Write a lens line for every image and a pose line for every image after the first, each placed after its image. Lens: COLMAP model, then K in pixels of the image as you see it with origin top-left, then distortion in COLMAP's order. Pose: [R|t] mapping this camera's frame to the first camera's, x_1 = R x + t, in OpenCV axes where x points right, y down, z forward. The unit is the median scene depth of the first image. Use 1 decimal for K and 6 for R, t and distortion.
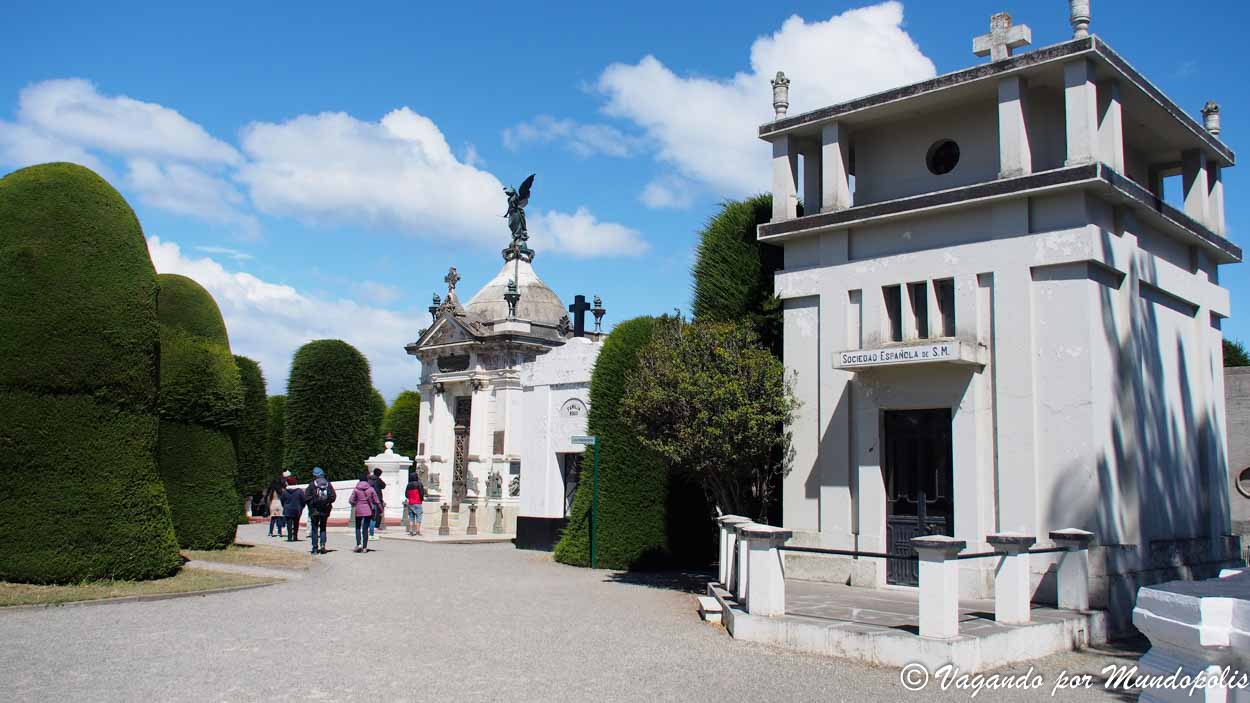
lens RADIAL K [[1055.9, 0, 619.9], [0, 1055.9, 339.9], [0, 0, 1]] dist [-0.017819, 0.000896]
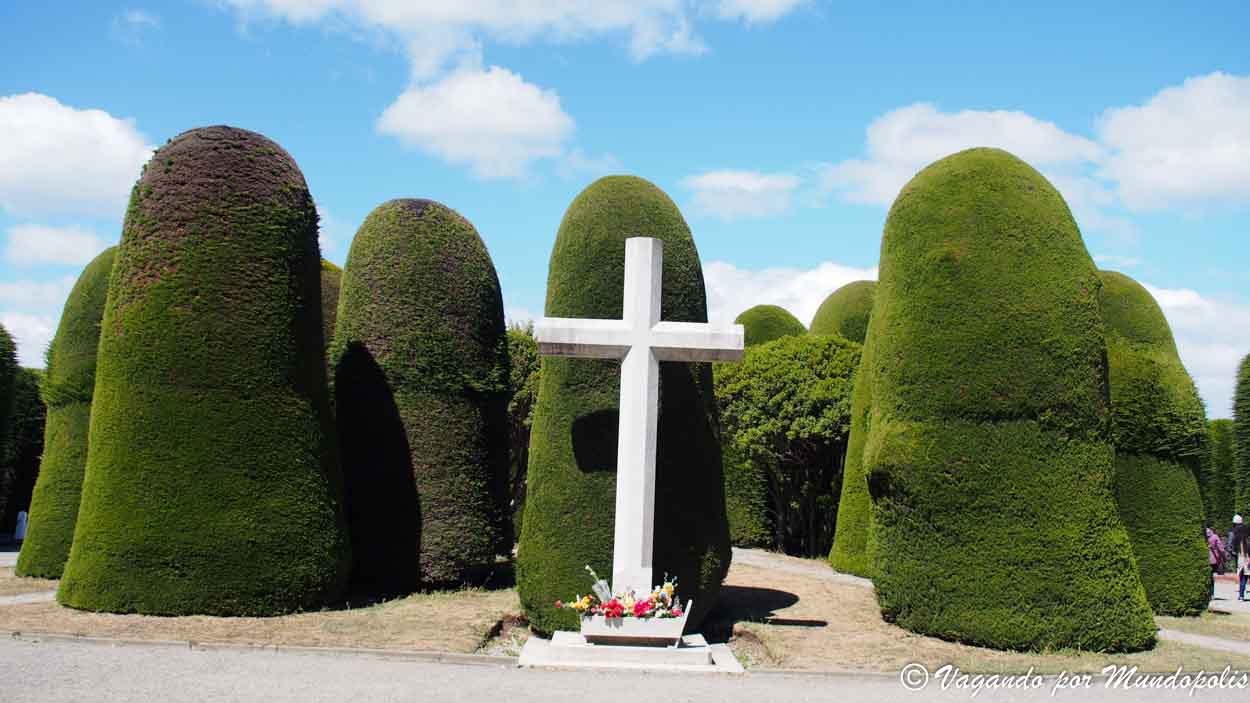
lens RADIAL K [[1055.9, 0, 619.9], [0, 1055.9, 339.9], [0, 0, 1]] dist [-0.017819, 0.000896]
pose [[0.752669, -0.101505, -0.650528, -0.195604], [0.071785, 0.994806, -0.072169, 0.024993], [0.654474, 0.007621, 0.756046, 0.157934]]
